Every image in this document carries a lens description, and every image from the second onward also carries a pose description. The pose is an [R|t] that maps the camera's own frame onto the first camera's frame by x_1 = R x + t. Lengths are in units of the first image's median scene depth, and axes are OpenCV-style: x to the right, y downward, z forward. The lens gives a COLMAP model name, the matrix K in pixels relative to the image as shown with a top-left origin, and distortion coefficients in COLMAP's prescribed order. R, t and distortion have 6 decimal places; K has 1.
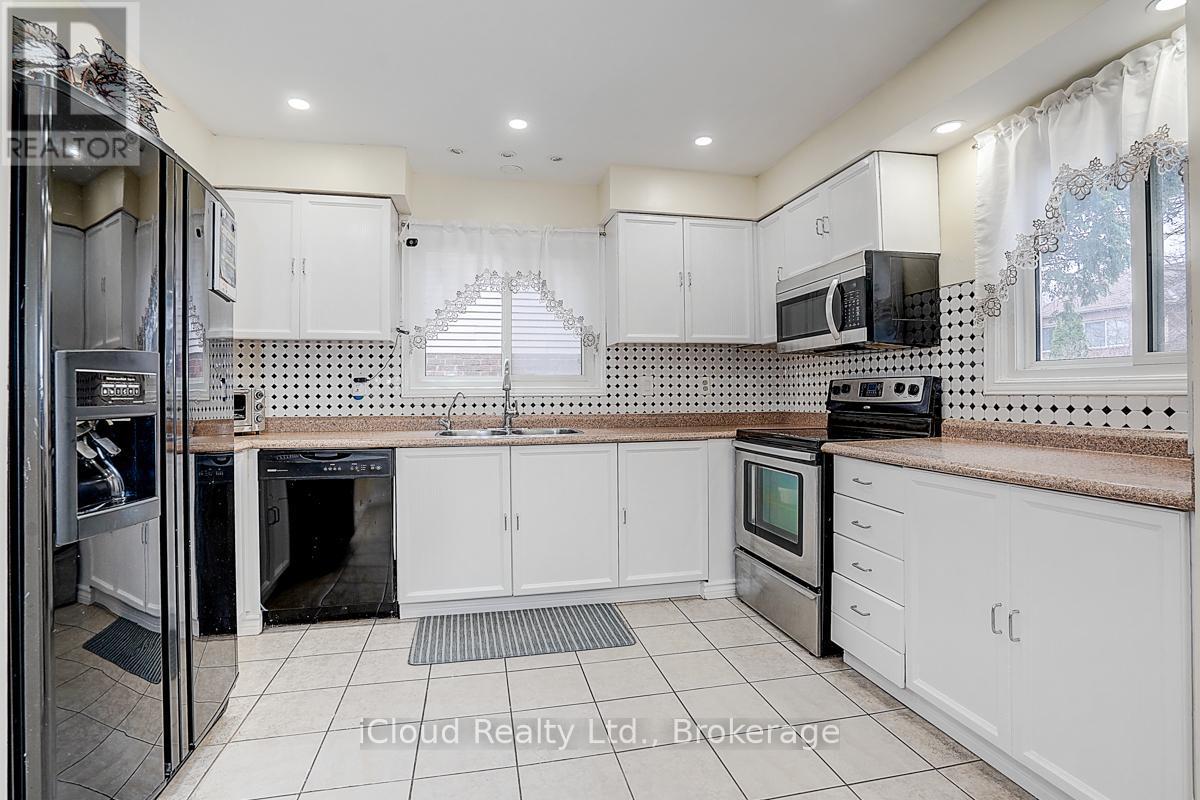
lens RADIAL K [[572.5, 0, 597.8], [0, 572.5, 385.4], [0, 0, 1]] dist [-0.042859, -0.000005]
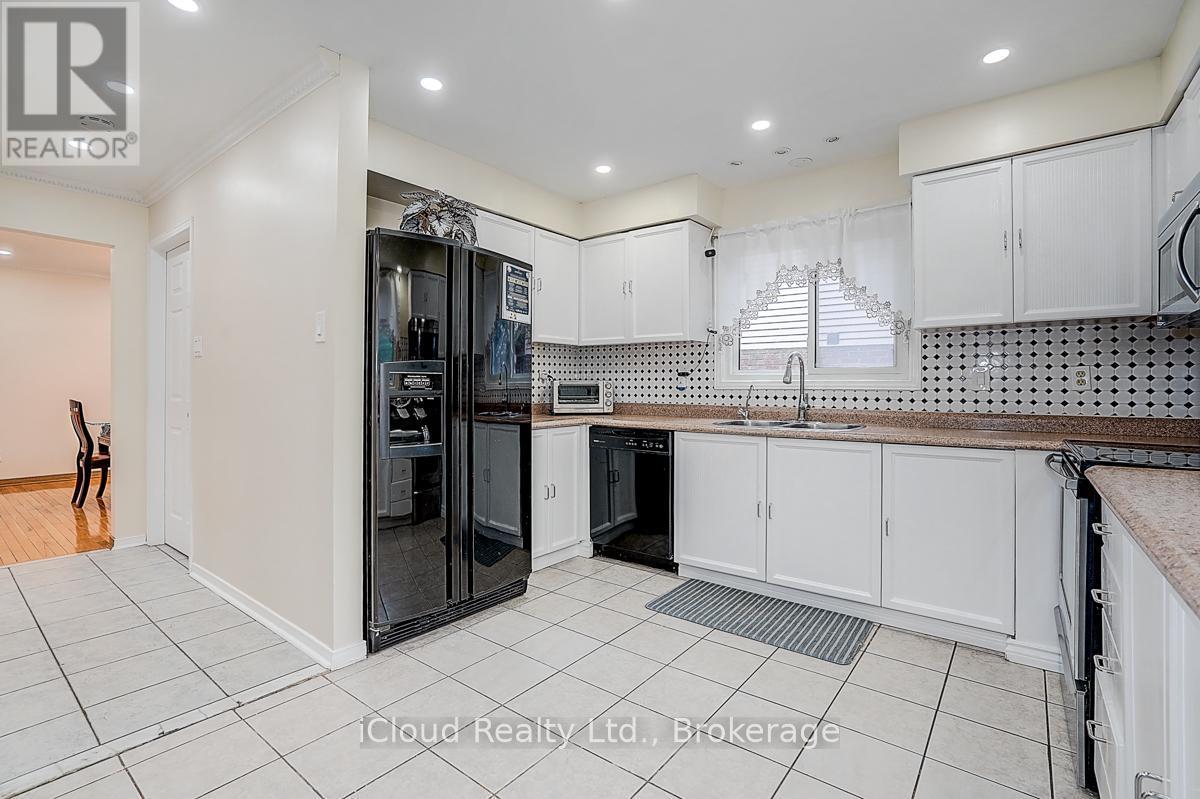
lens RADIAL K [[553.9, 0, 599.3], [0, 553.9, 380.8], [0, 0, 1]] dist [0.000380, 0.001112]
pose [[0.658658, 0.001594, -0.752441, 0.352202], [0.001571, 0.999993, 0.003494, 0.000247], [0.752441, -0.003484, 0.658651, 0.094467]]
